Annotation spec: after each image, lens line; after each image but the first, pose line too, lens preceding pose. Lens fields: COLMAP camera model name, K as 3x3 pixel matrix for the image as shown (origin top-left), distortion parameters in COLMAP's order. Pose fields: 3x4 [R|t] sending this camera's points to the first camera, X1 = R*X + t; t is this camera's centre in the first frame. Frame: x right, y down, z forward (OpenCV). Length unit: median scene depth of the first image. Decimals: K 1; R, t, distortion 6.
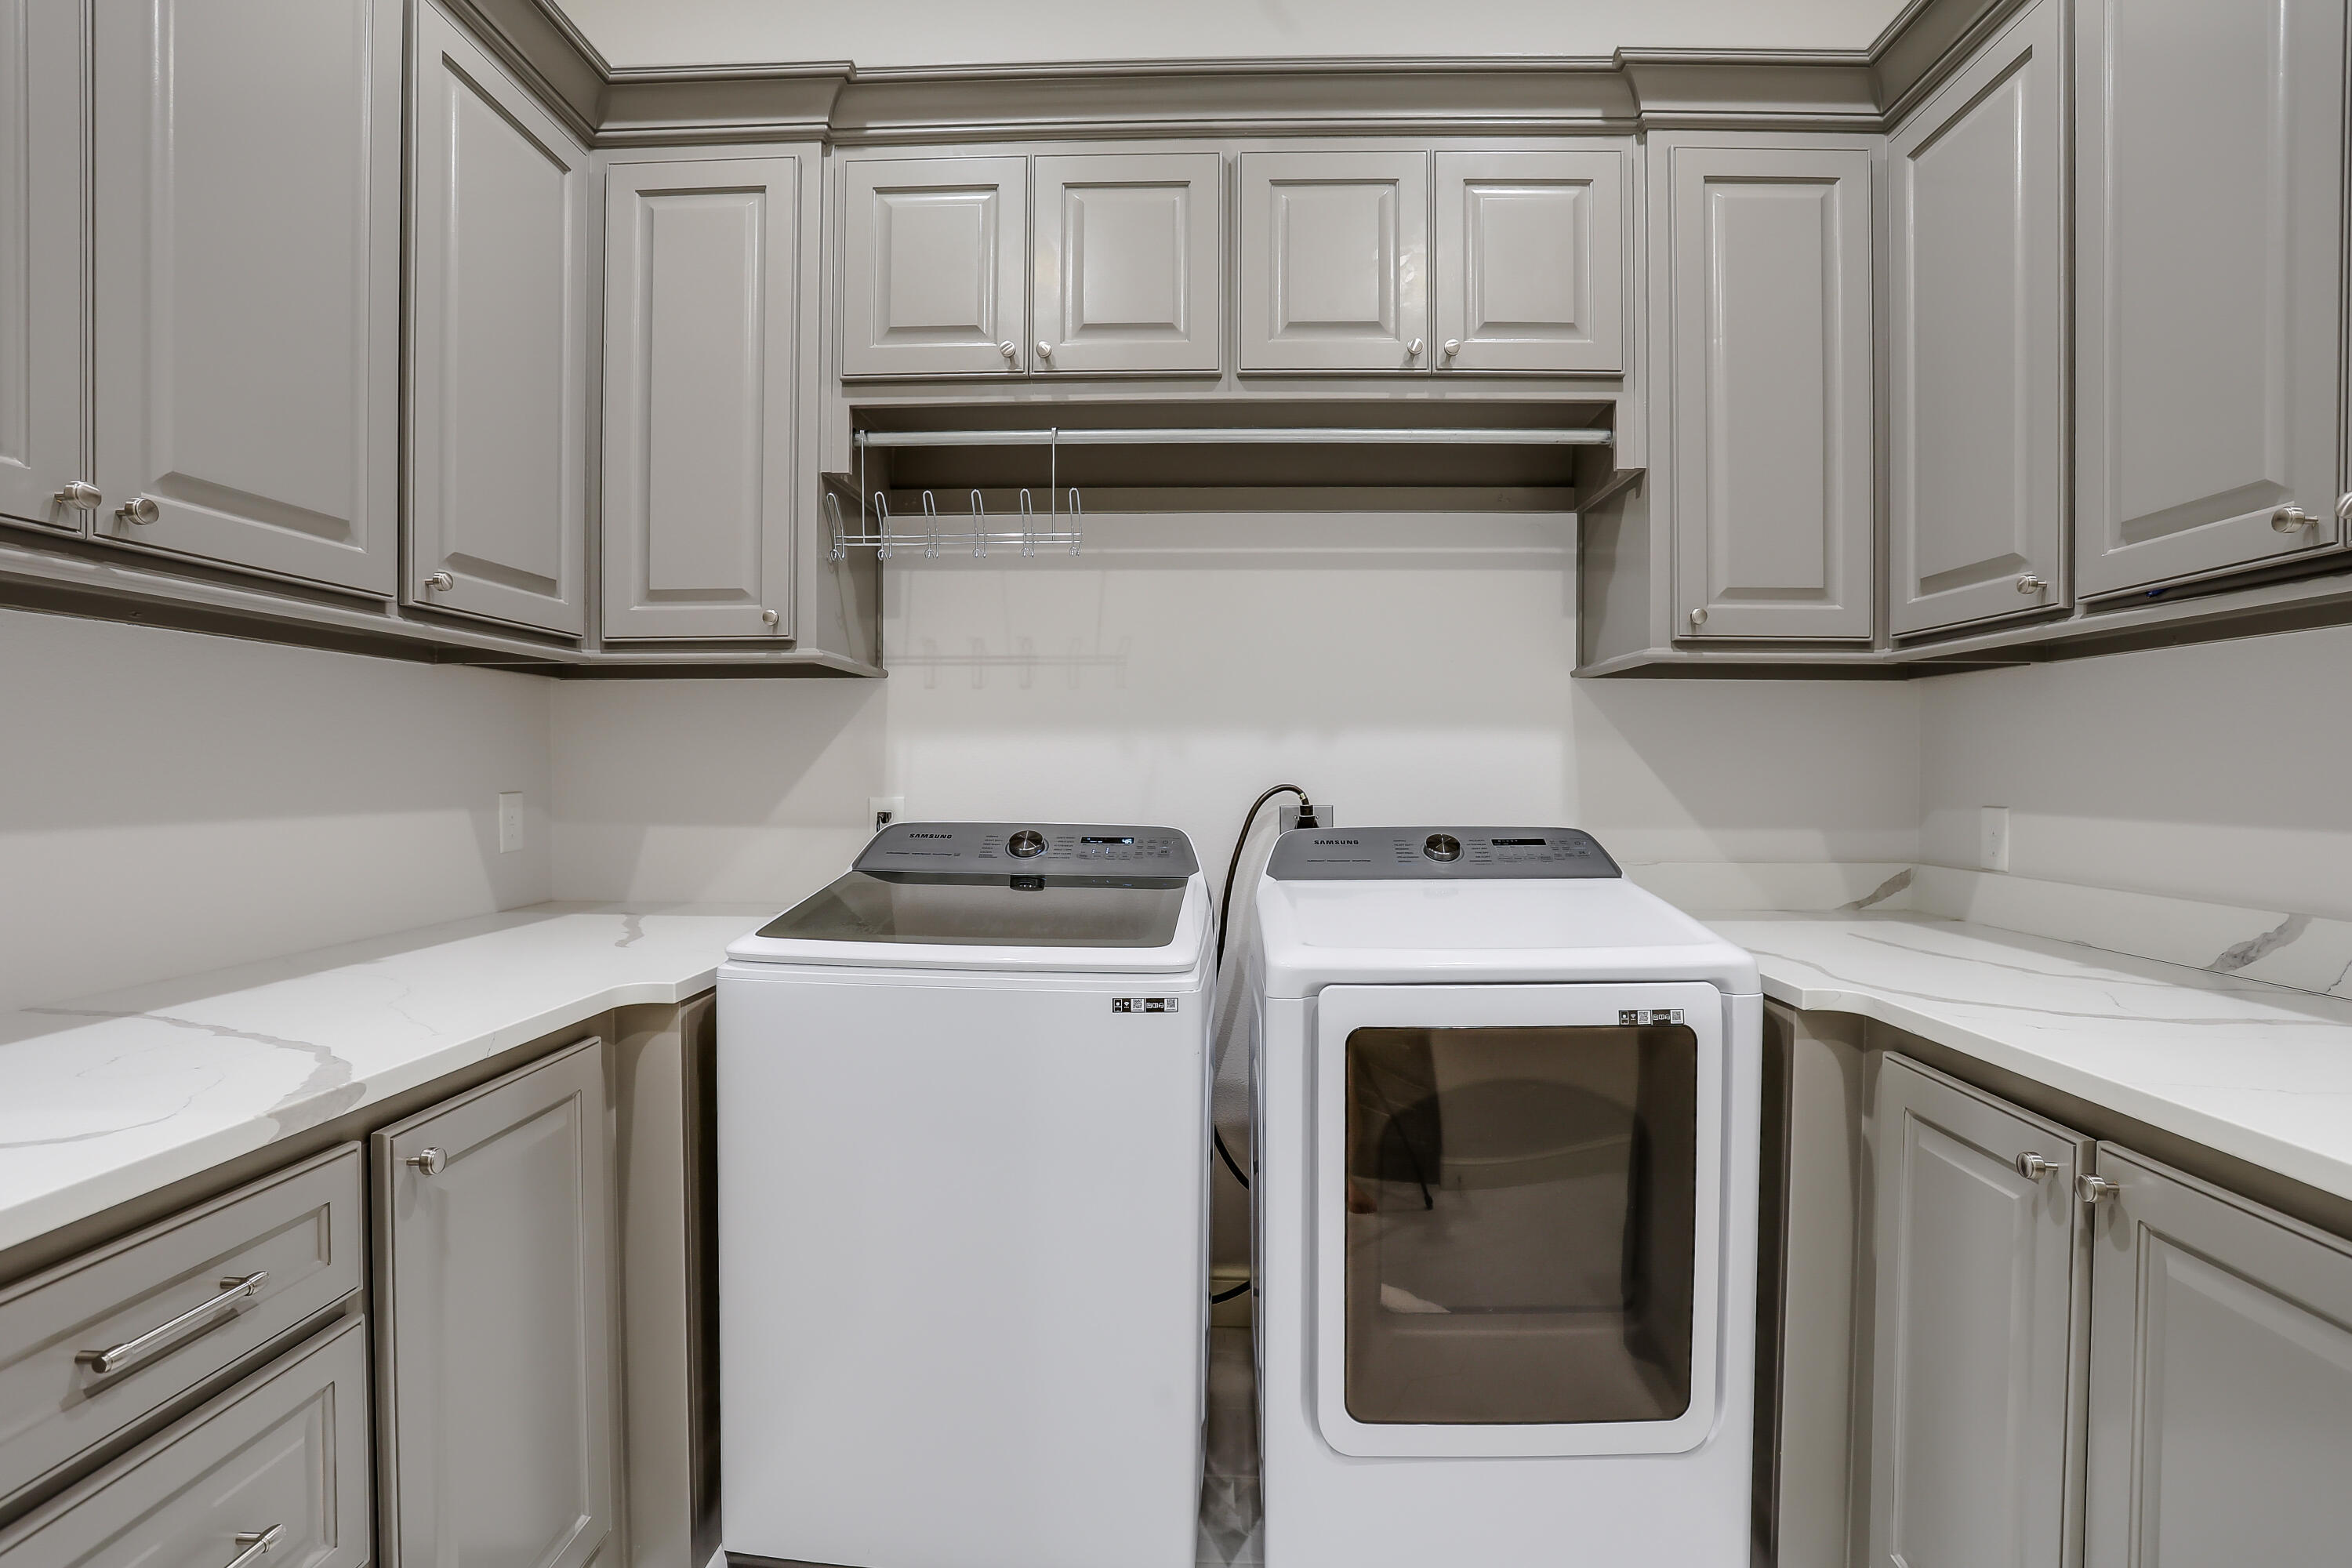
lens RADIAL K [[1187.9, 0, 1173.2], [0, 1187.9, 770.1], [0, 0, 1]] dist [-0.058938, 0.035031]
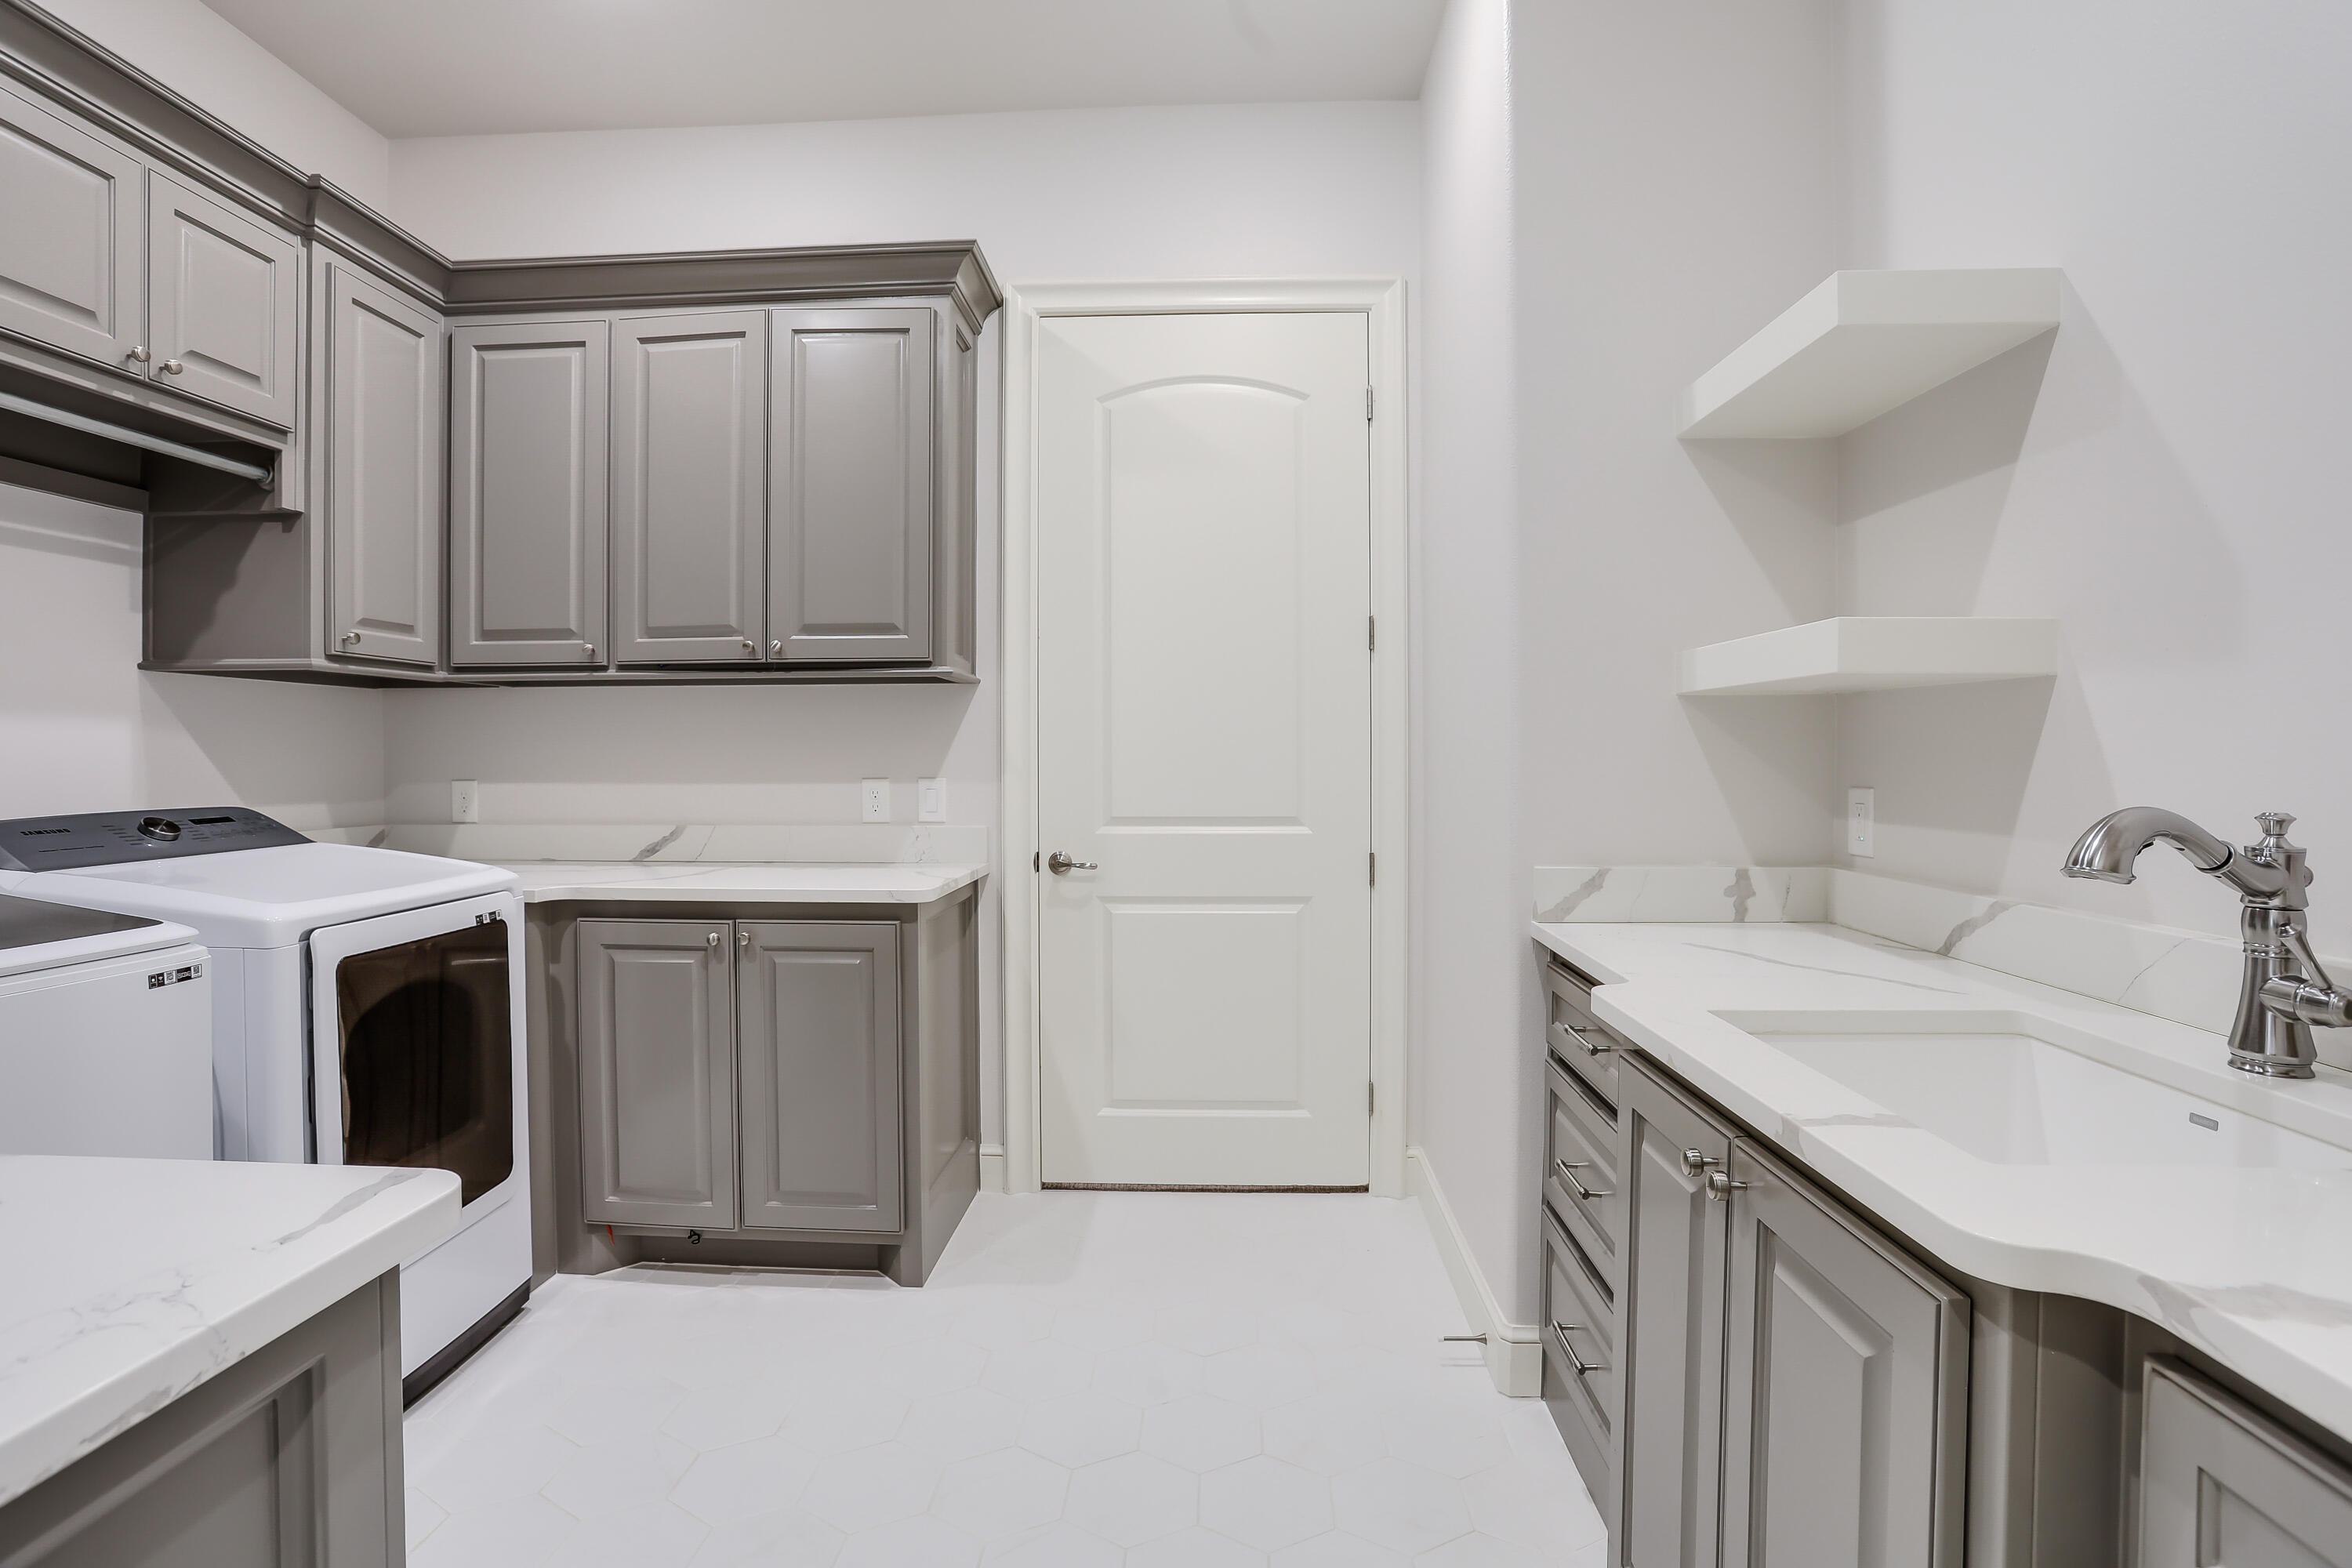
lens RADIAL K [[1187.9, 0, 1173.2], [0, 1187.9, 770.1], [0, 0, 1]] dist [-0.058938, 0.035031]
pose [[0.029608, -0.015645, 0.999439, -0.816911], [0.002317, 0.999876, 0.015583, -0.002373], [-0.999559, 0.001854, 0.029641, 0.049770]]
